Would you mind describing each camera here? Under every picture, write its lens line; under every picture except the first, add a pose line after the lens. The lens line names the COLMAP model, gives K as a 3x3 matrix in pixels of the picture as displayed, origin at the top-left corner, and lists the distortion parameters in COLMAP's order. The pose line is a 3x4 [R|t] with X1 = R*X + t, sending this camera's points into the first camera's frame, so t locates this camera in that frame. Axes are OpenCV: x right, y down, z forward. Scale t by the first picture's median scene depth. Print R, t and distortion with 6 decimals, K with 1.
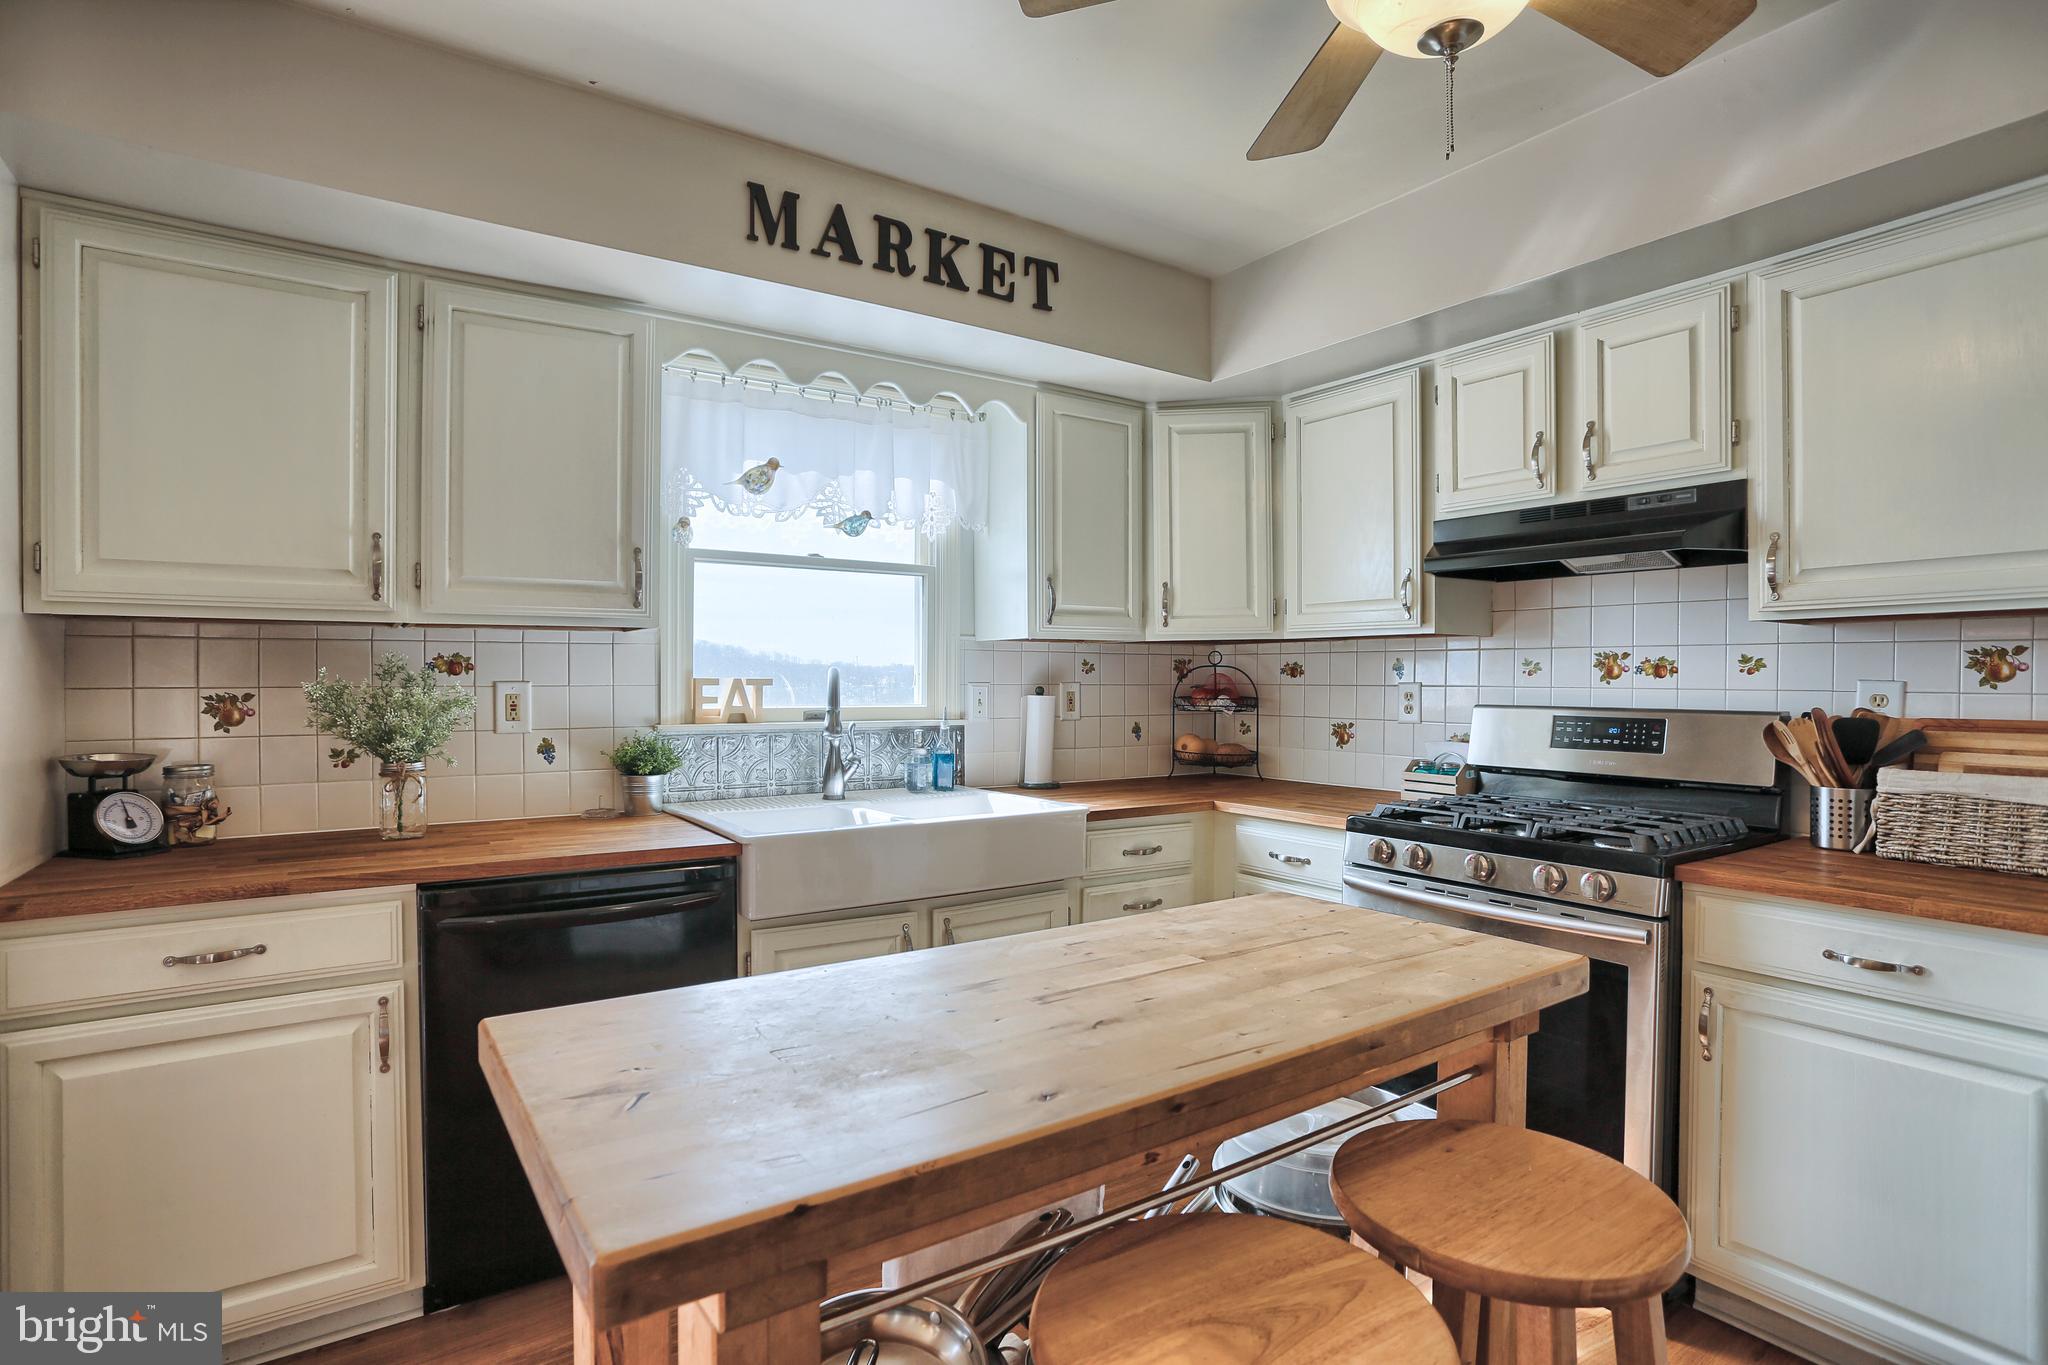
lens RADIAL K [[1019.7, 0, 1024.0], [0, 1019.7, 682.5], [0, 0, 1]] dist [-0.077343, 0.029300]
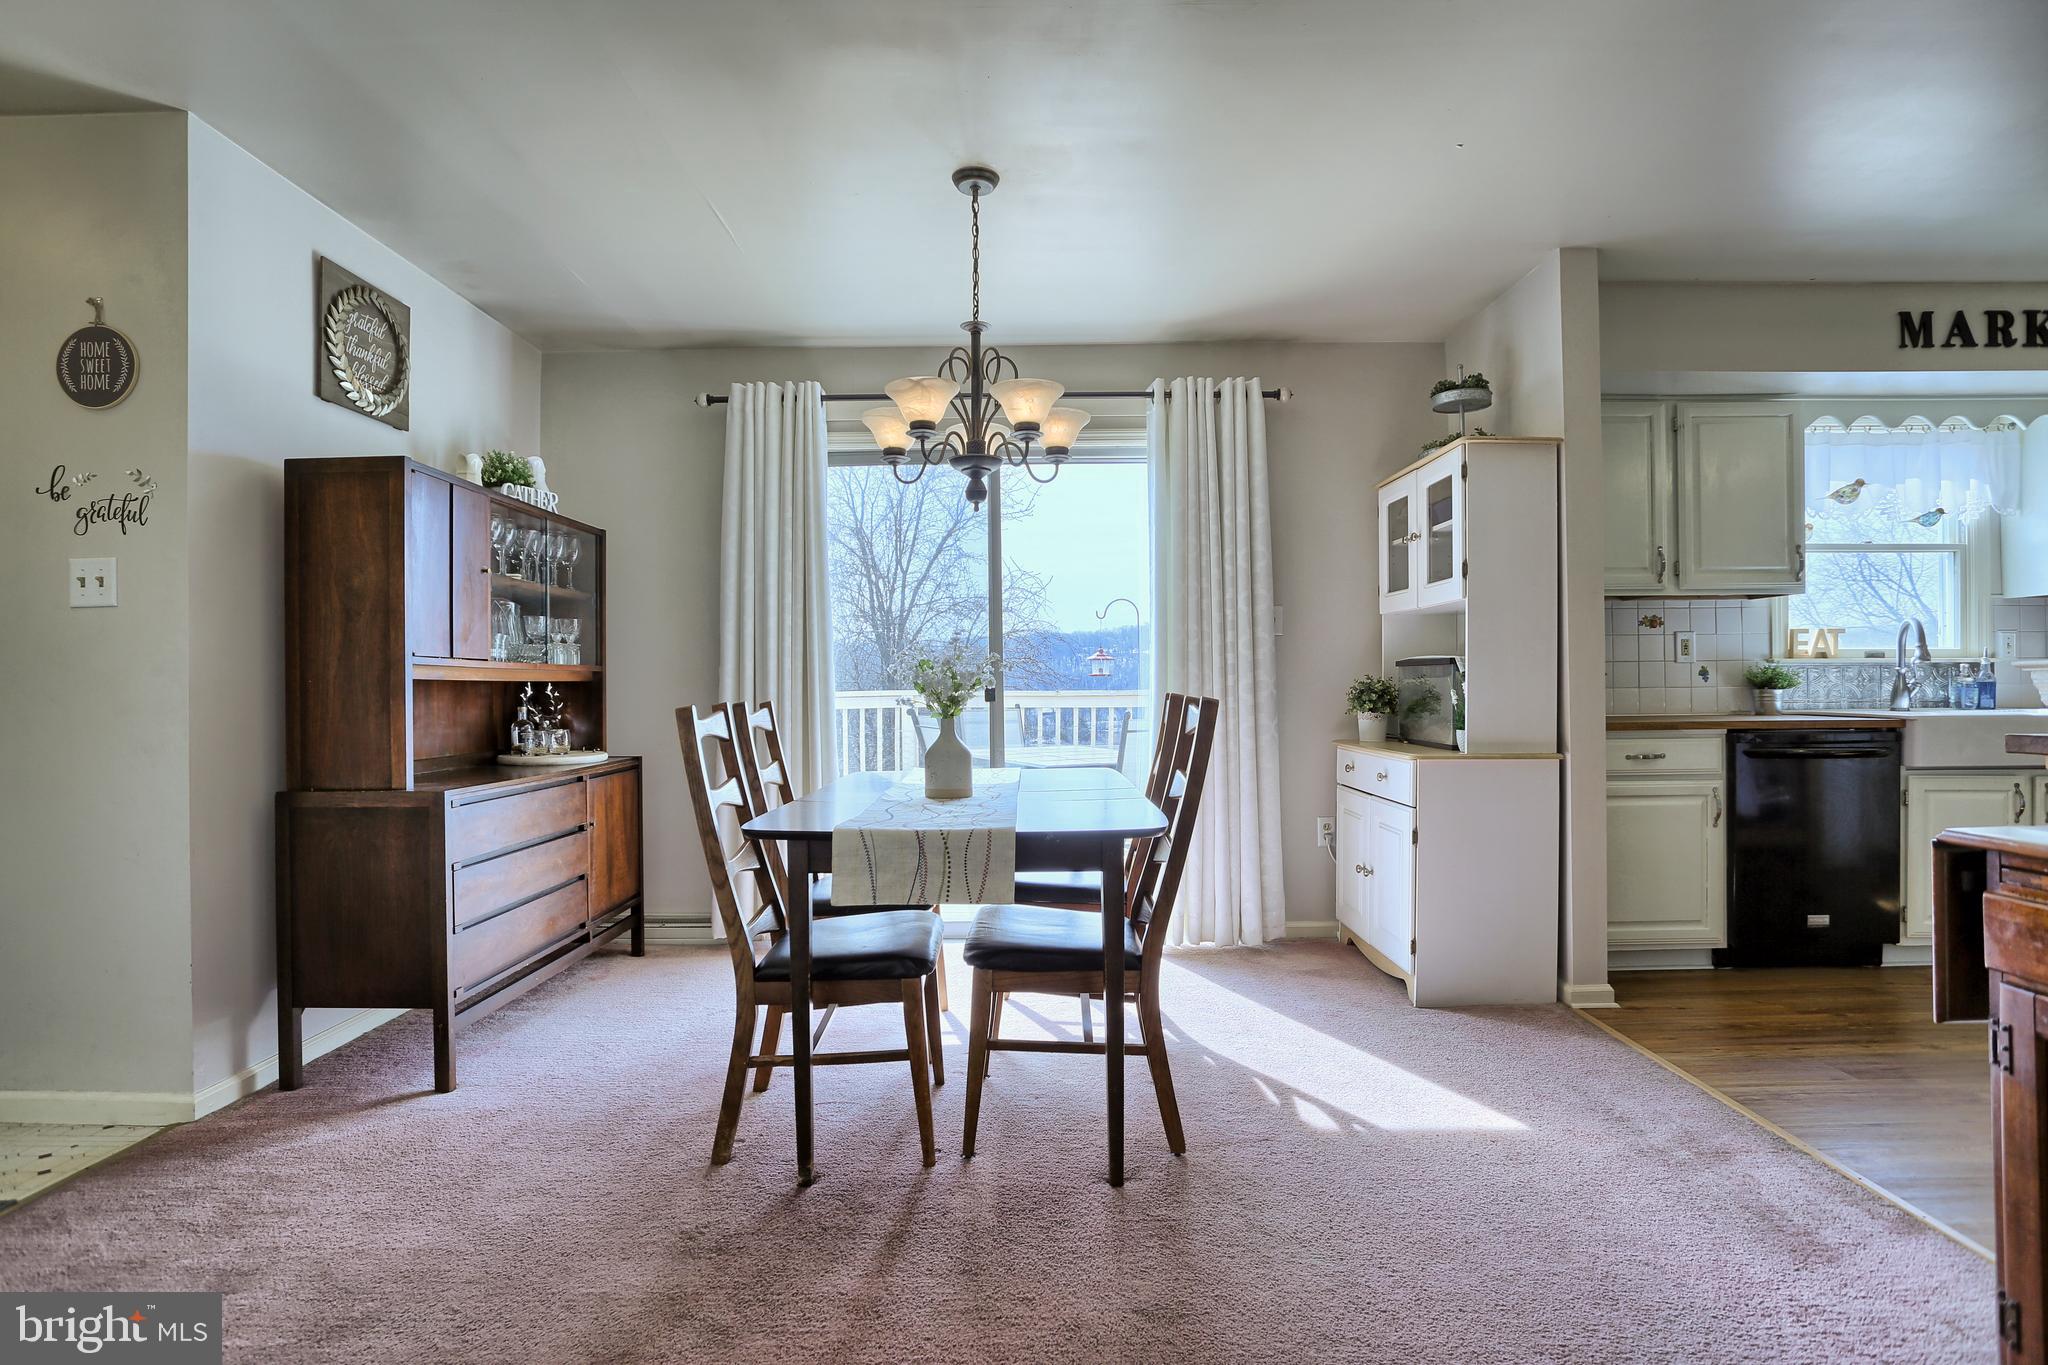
lens RADIAL K [[1012.9, 0, 1024.0], [0, 1012.9, 682.5], [0, 0, 1]] dist [-0.040290, 0.015005]
pose [[0.821800, -0.008597, -0.569711, -0.465179], [0.006615, 0.999963, -0.005547, 0.084385], [0.569738, 0.000790, 0.821826, -0.973285]]
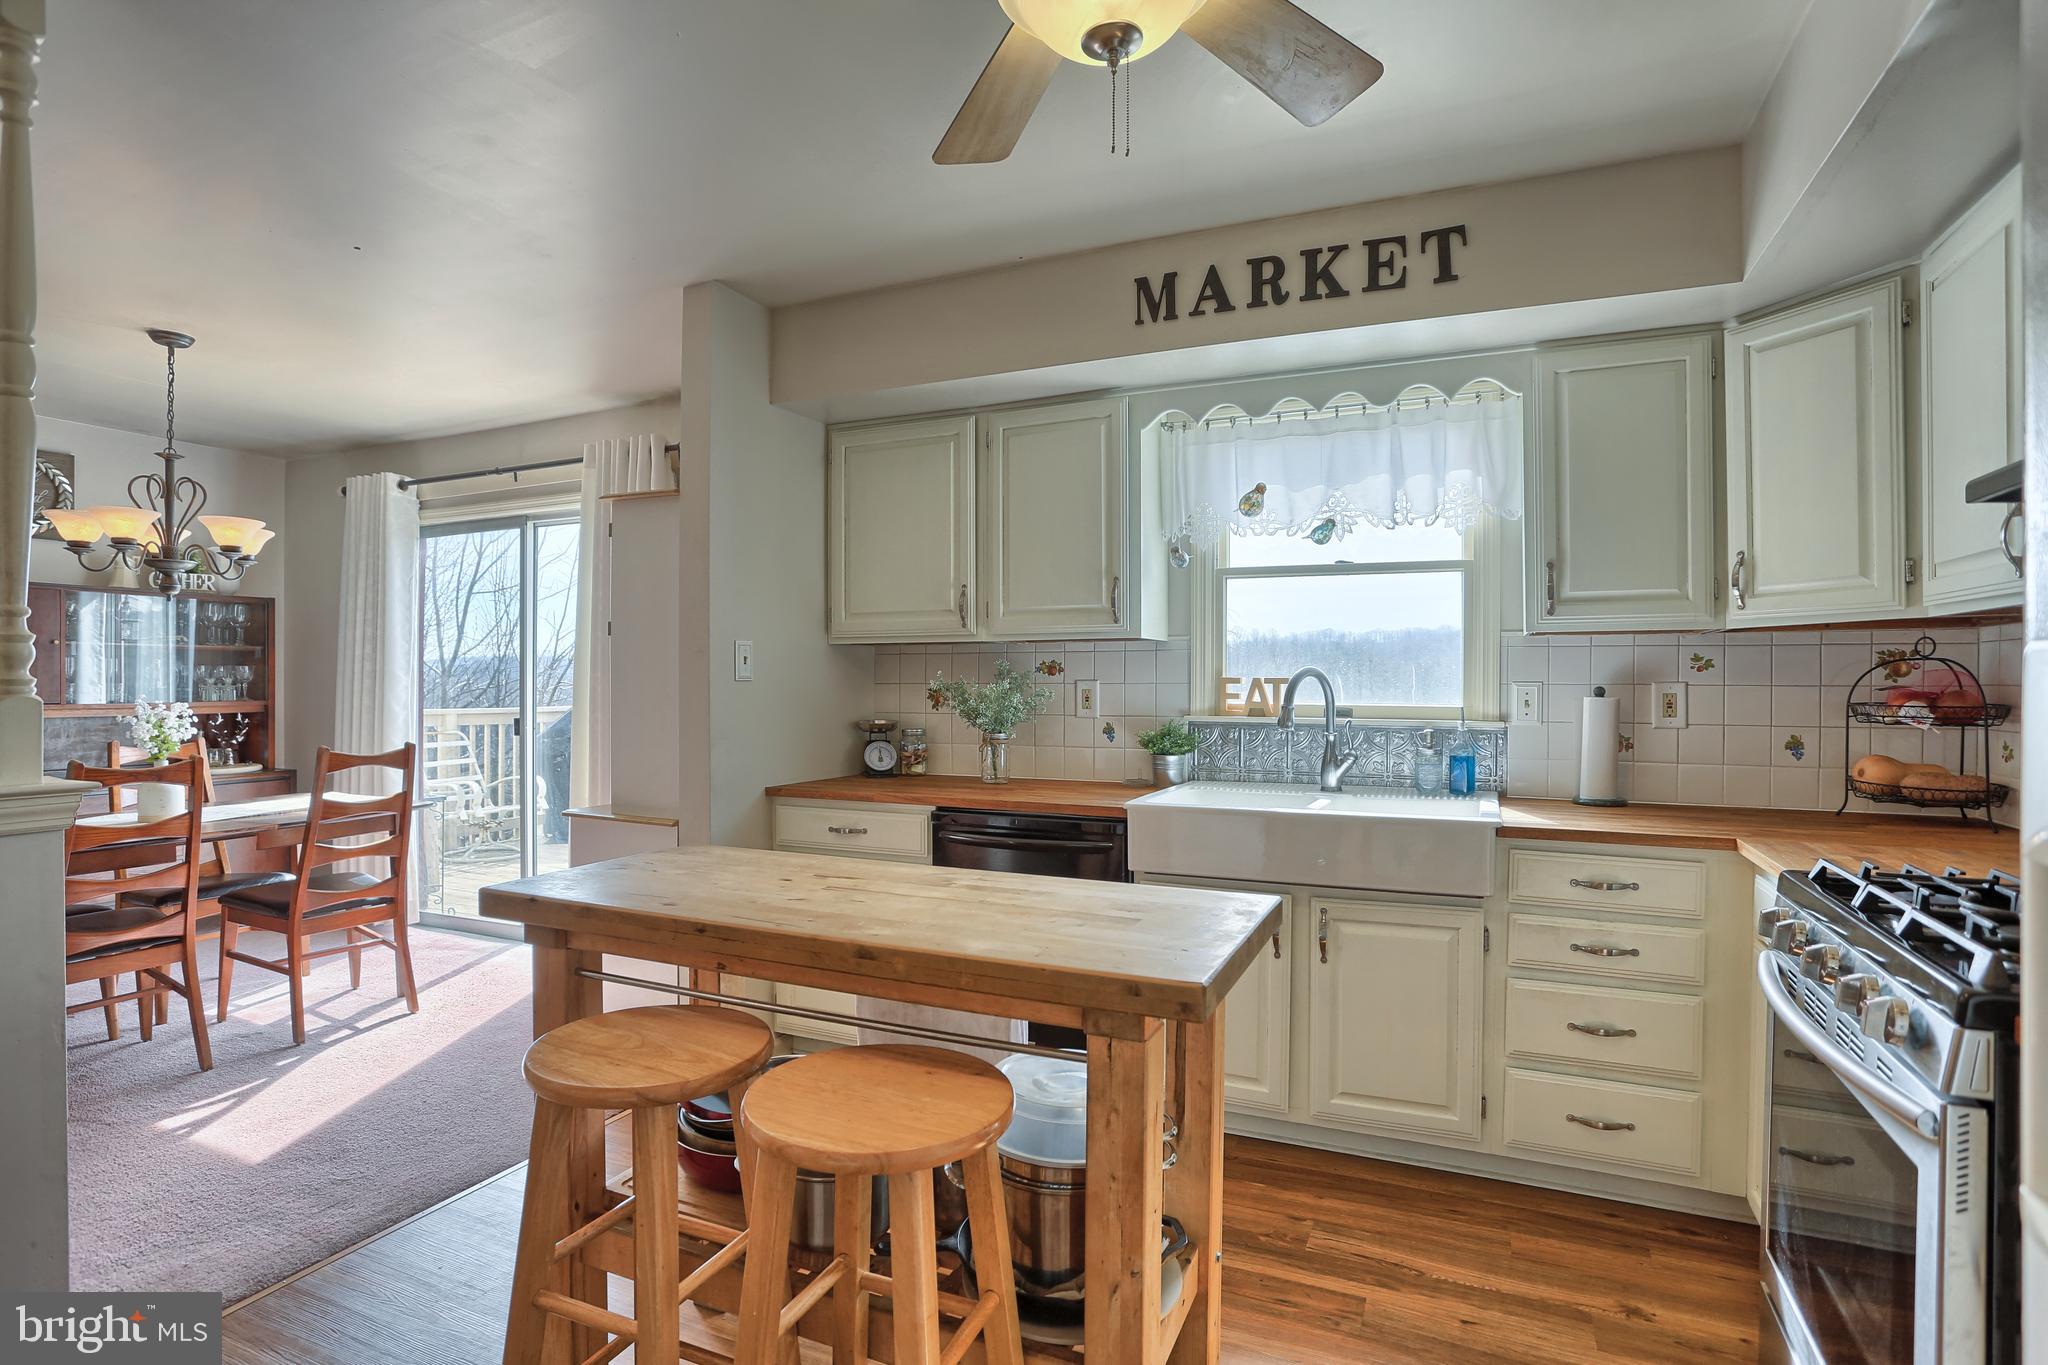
lens RADIAL K [[1019.7, 0, 1024.0], [0, 1019.7, 682.5], [0, 0, 1]] dist [-0.077343, 0.029300]
pose [[0.518637, 0.002064, -0.854992, 0.632736], [-0.003065, 0.999995, 0.000555, 0.001834], [0.854989, 0.002332, 0.518641, 0.199699]]
